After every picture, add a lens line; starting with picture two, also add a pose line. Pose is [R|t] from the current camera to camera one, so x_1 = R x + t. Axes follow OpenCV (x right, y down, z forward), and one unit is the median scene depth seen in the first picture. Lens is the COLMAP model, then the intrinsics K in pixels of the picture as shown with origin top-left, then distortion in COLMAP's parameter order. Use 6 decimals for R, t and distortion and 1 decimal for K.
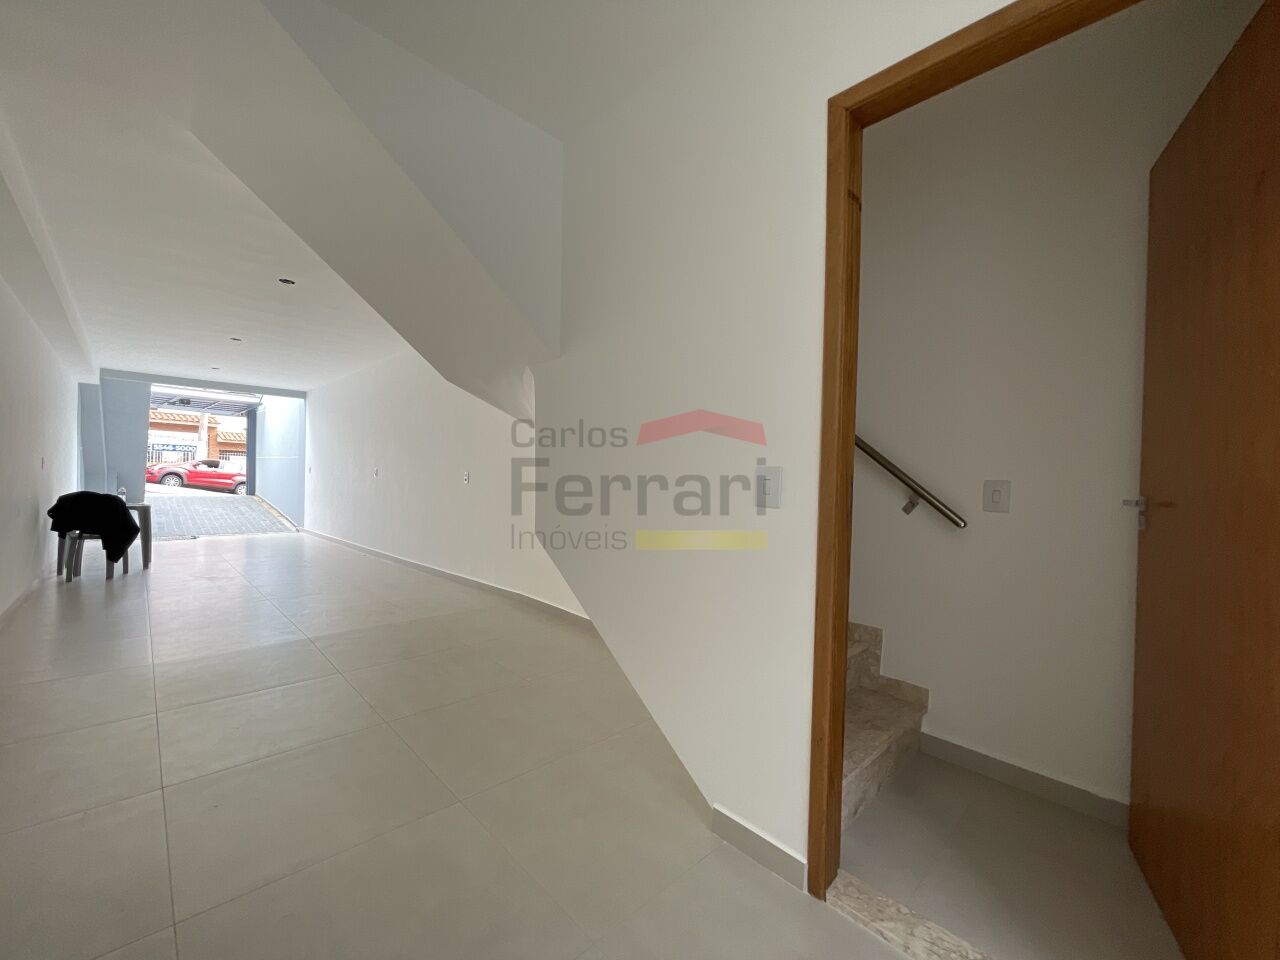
lens RADIAL K [[498.3, 0, 647.0], [0, 498.3, 479.7], [0, 0, 1]] dist [-0.016361, 0.000161]
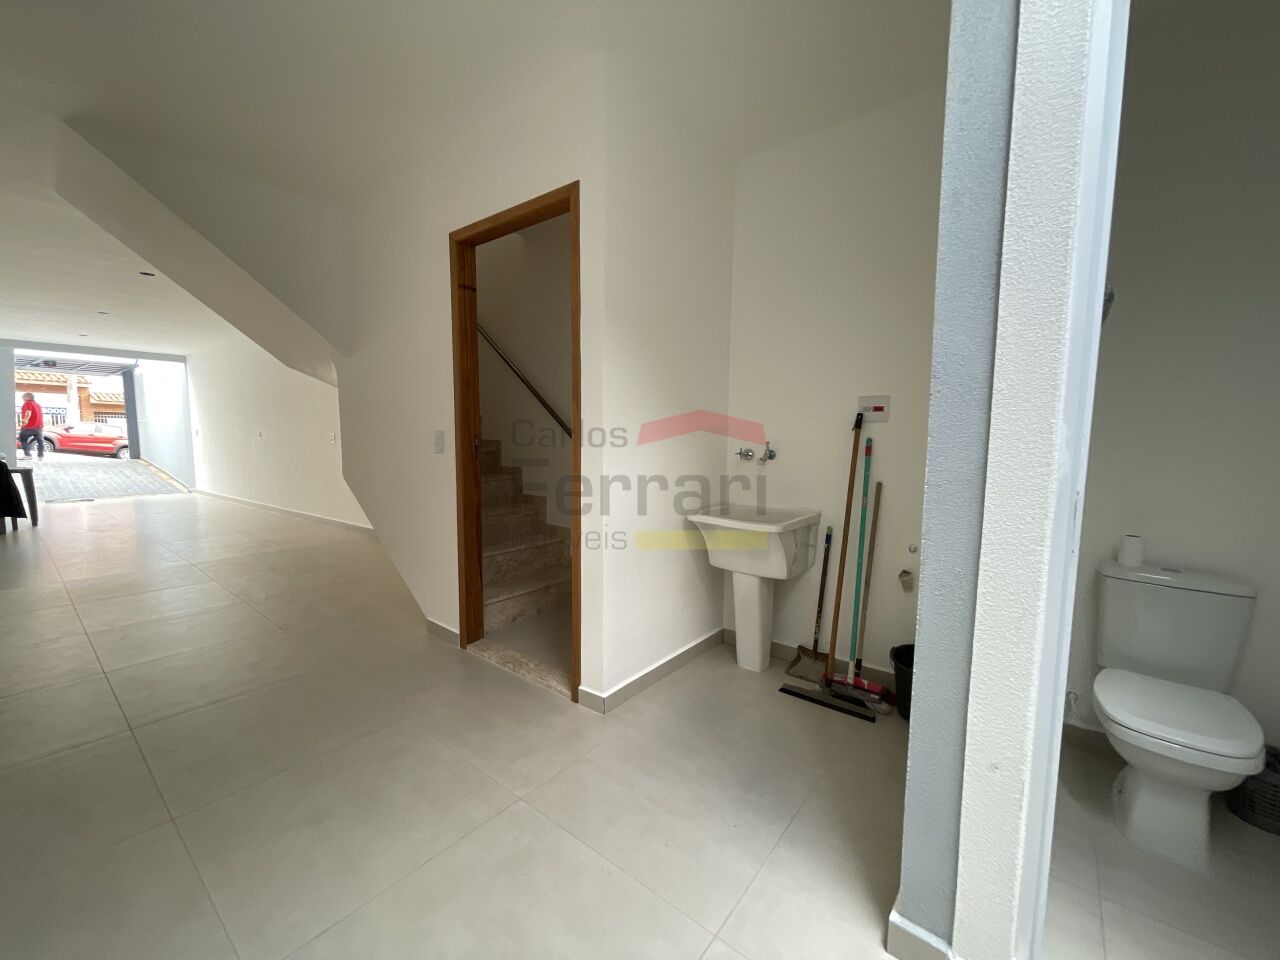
lens RADIAL K [[516.6, 0, 644.4], [0, 516.6, 479.5], [0, 0, 1]] dist [-0.001974, -0.000250]
pose [[0.994717, -0.024082, 0.099789, 0.115616], [0.015515, 0.996196, 0.085750, -0.000060], [-0.101475, -0.083749, 0.991307, -0.142251]]
